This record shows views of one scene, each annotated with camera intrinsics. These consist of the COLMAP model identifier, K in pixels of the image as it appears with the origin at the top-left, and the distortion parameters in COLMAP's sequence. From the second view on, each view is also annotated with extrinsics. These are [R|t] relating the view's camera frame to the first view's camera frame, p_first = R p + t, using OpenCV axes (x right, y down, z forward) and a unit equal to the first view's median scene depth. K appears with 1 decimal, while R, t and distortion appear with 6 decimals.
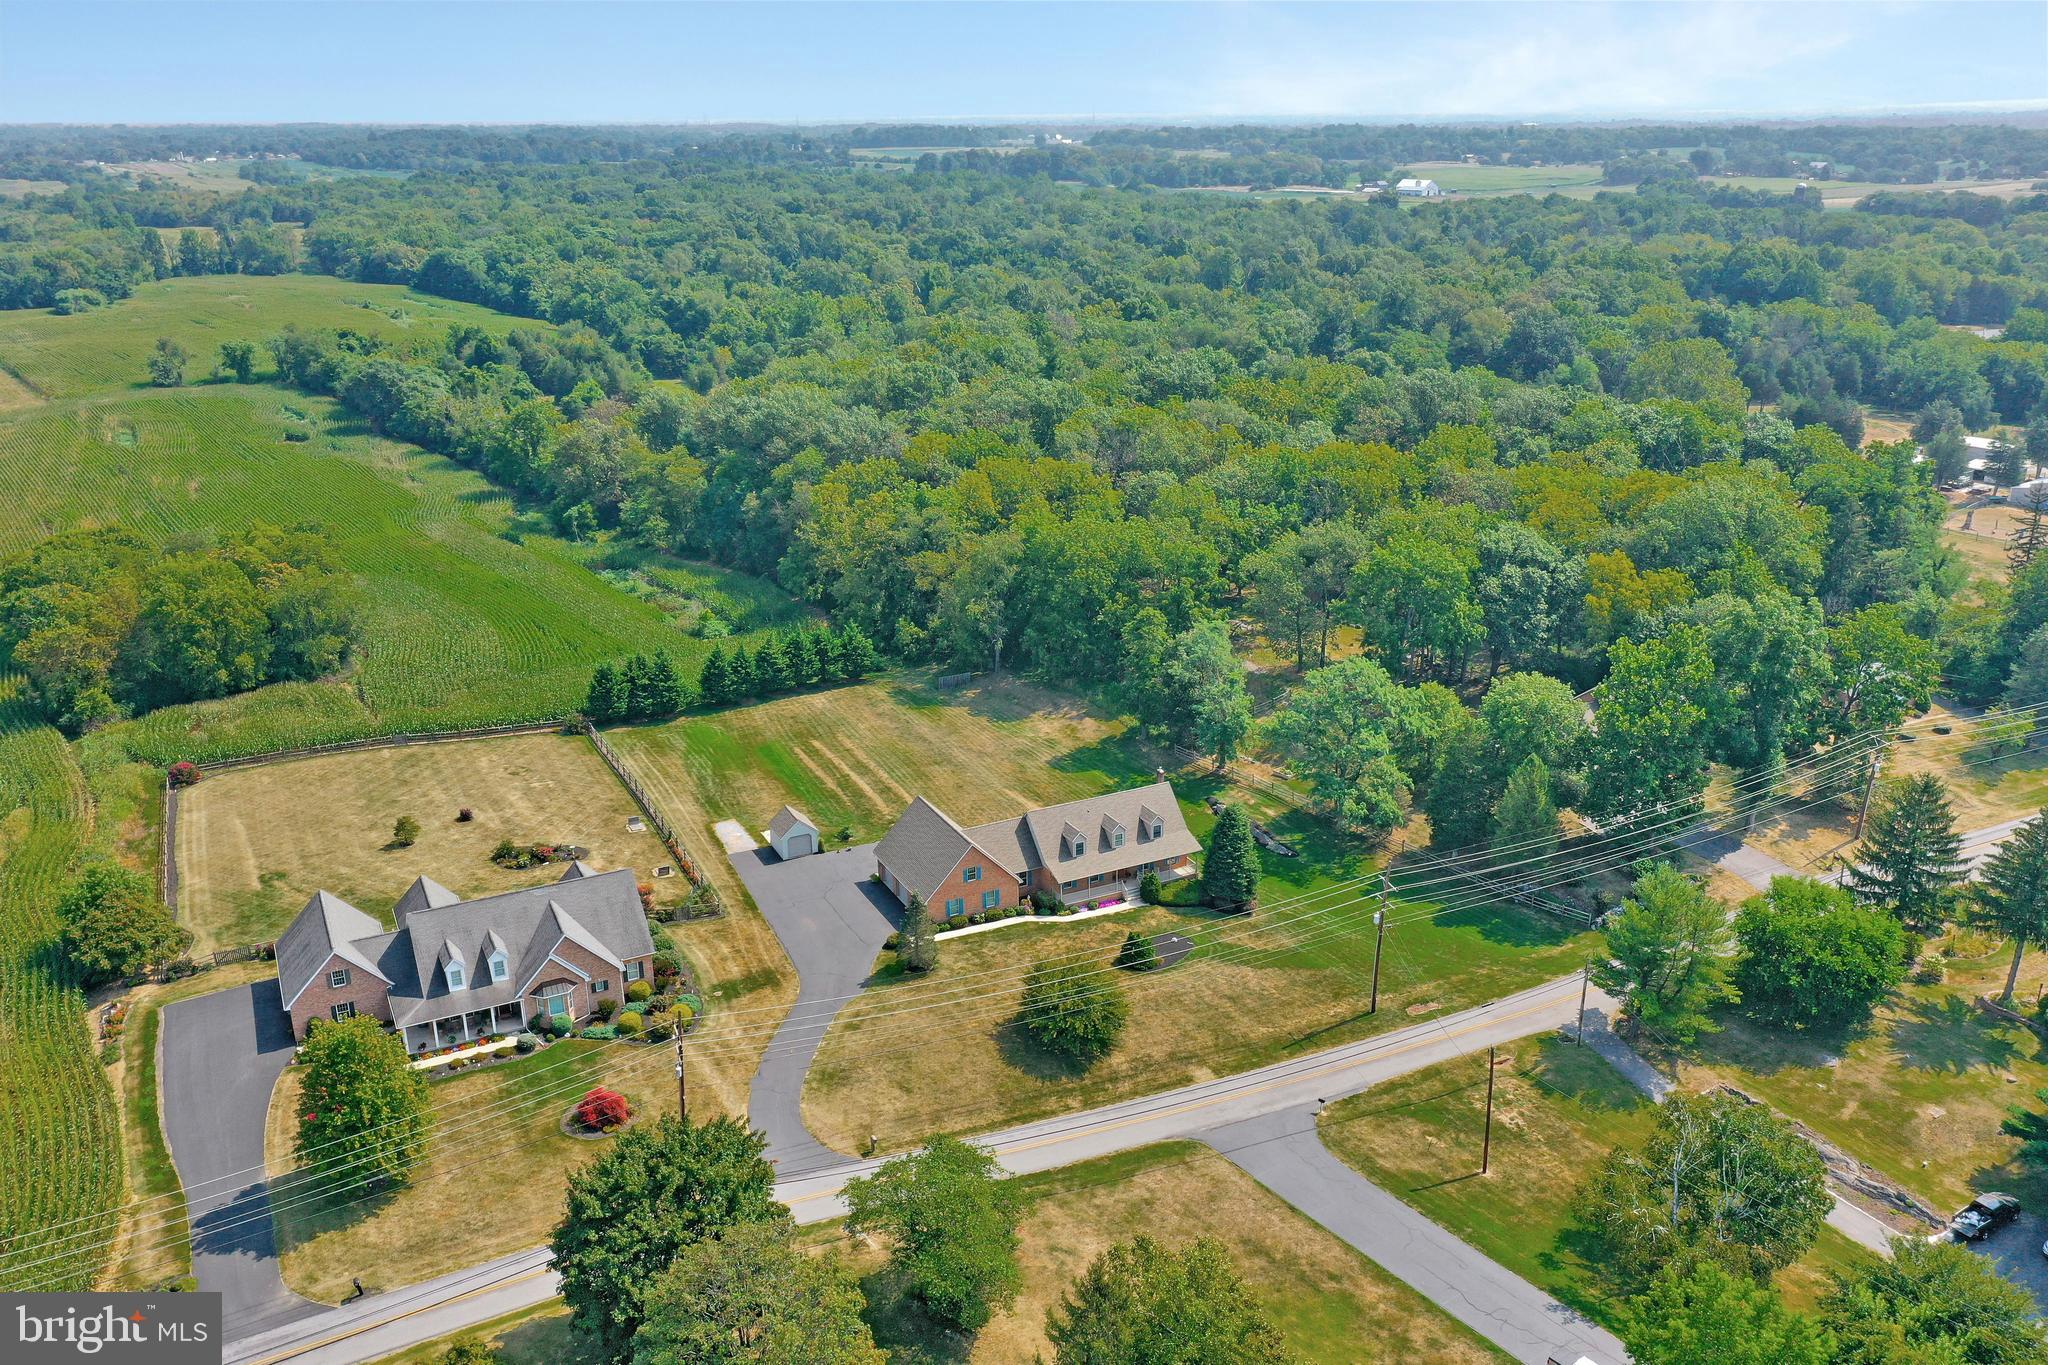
lens RADIAL K [[1633.7, 0, 1022.6], [0, 1633.7, 688.9], [0, 0, 1]] dist [0.013515, -0.005760]
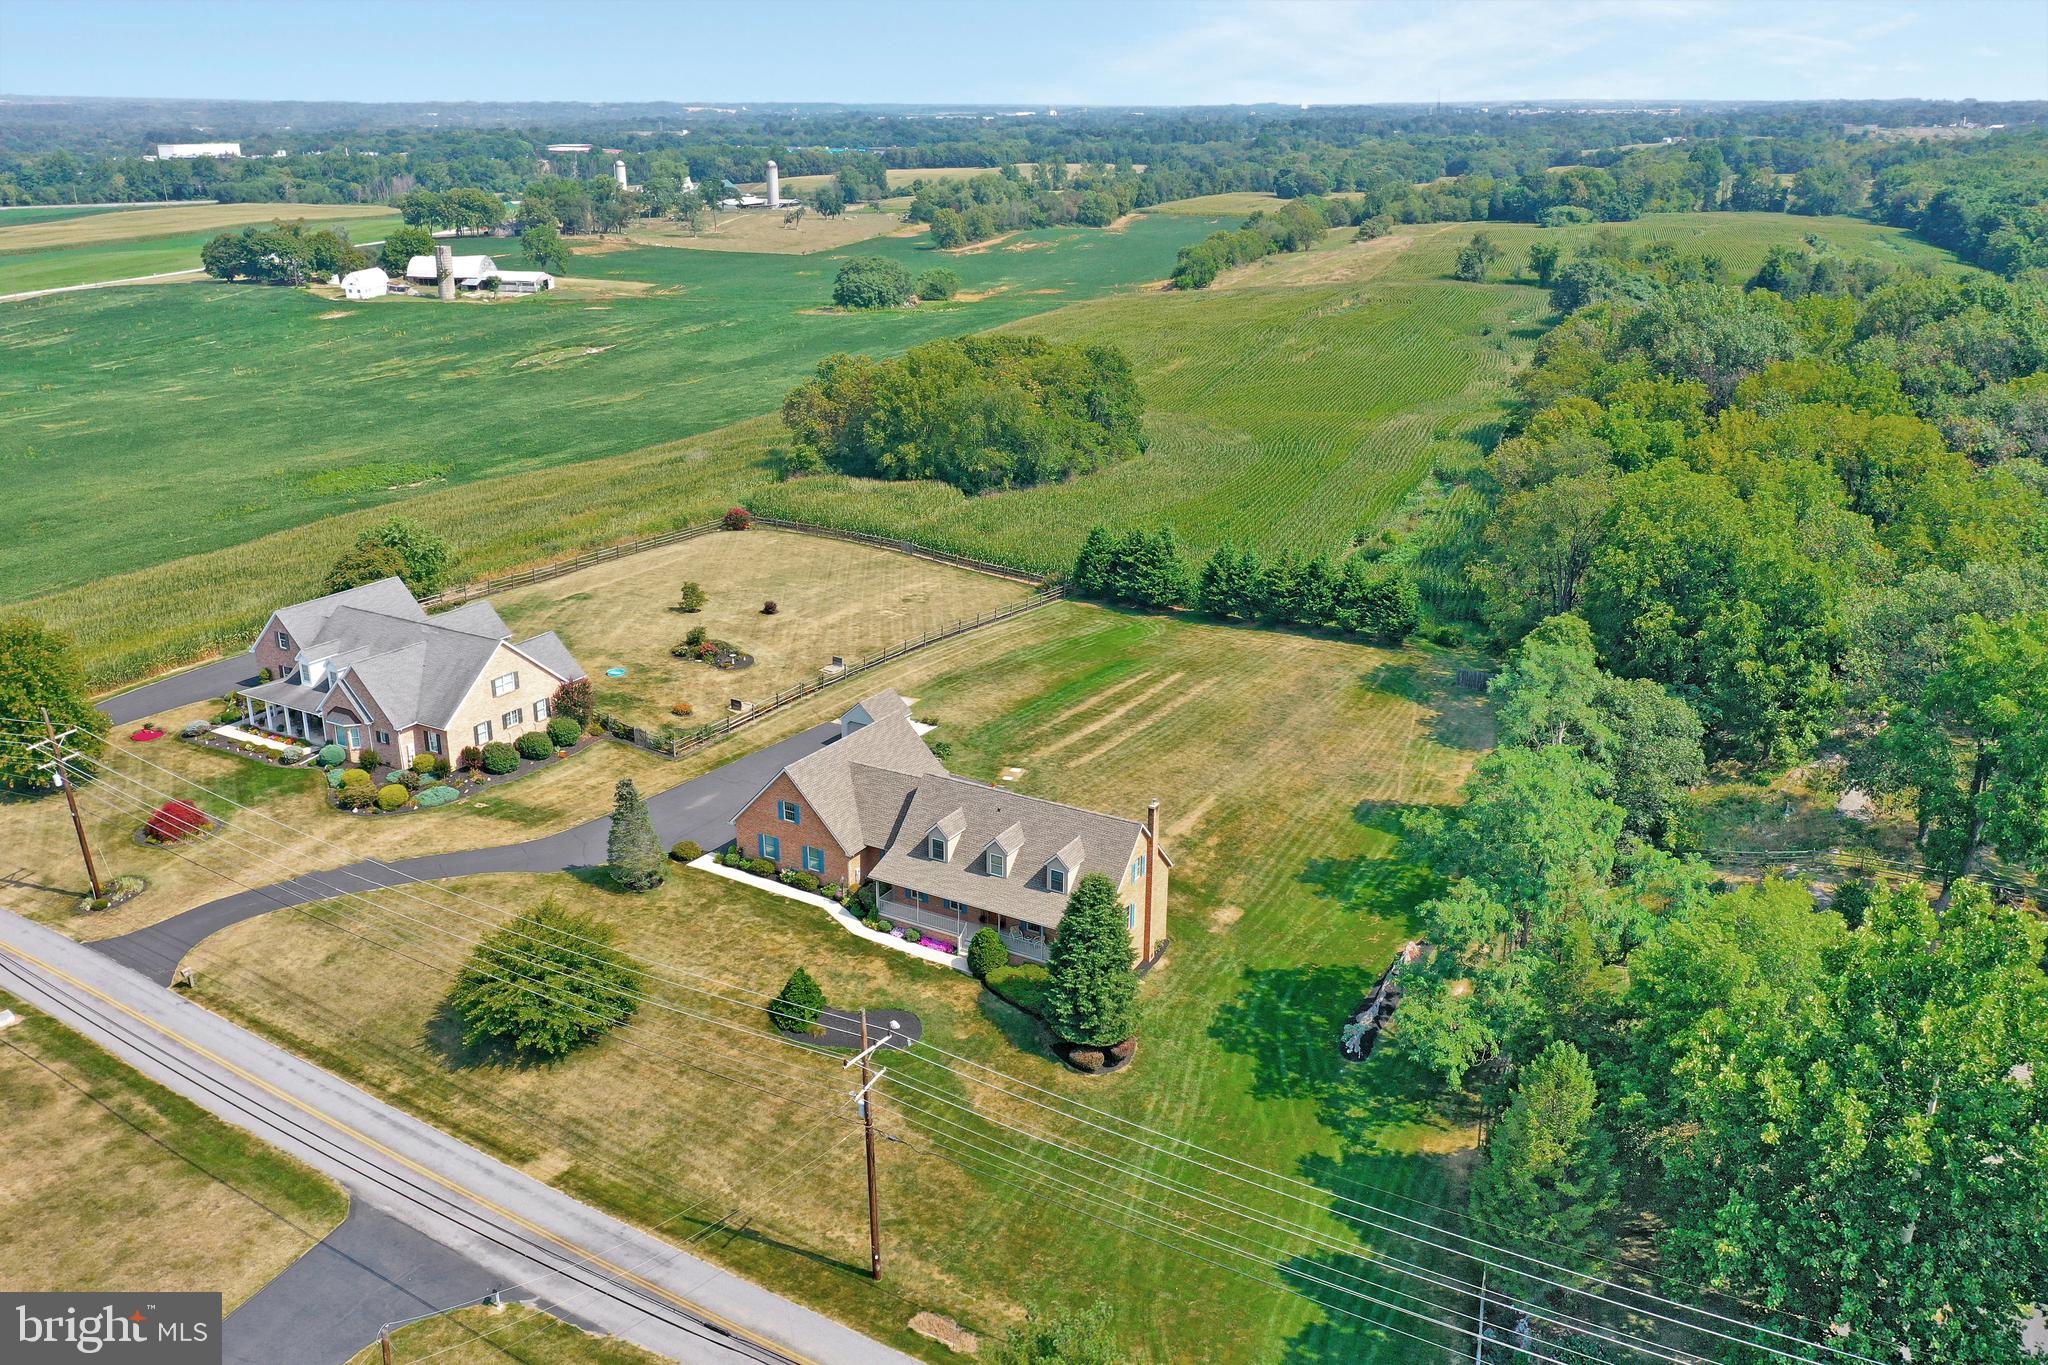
lens RADIAL K [[1633.7, 0, 1032.9], [0, 1633.7, 711.4], [0, 0, 1]] dist [0.013515, -0.005760]
pose [[0.545346, 0.303222, -0.781444, 0.454626], [-0.286626, 0.943536, 0.166091, -0.060959], [0.787682, 0.133406, 0.601465, 0.520741]]
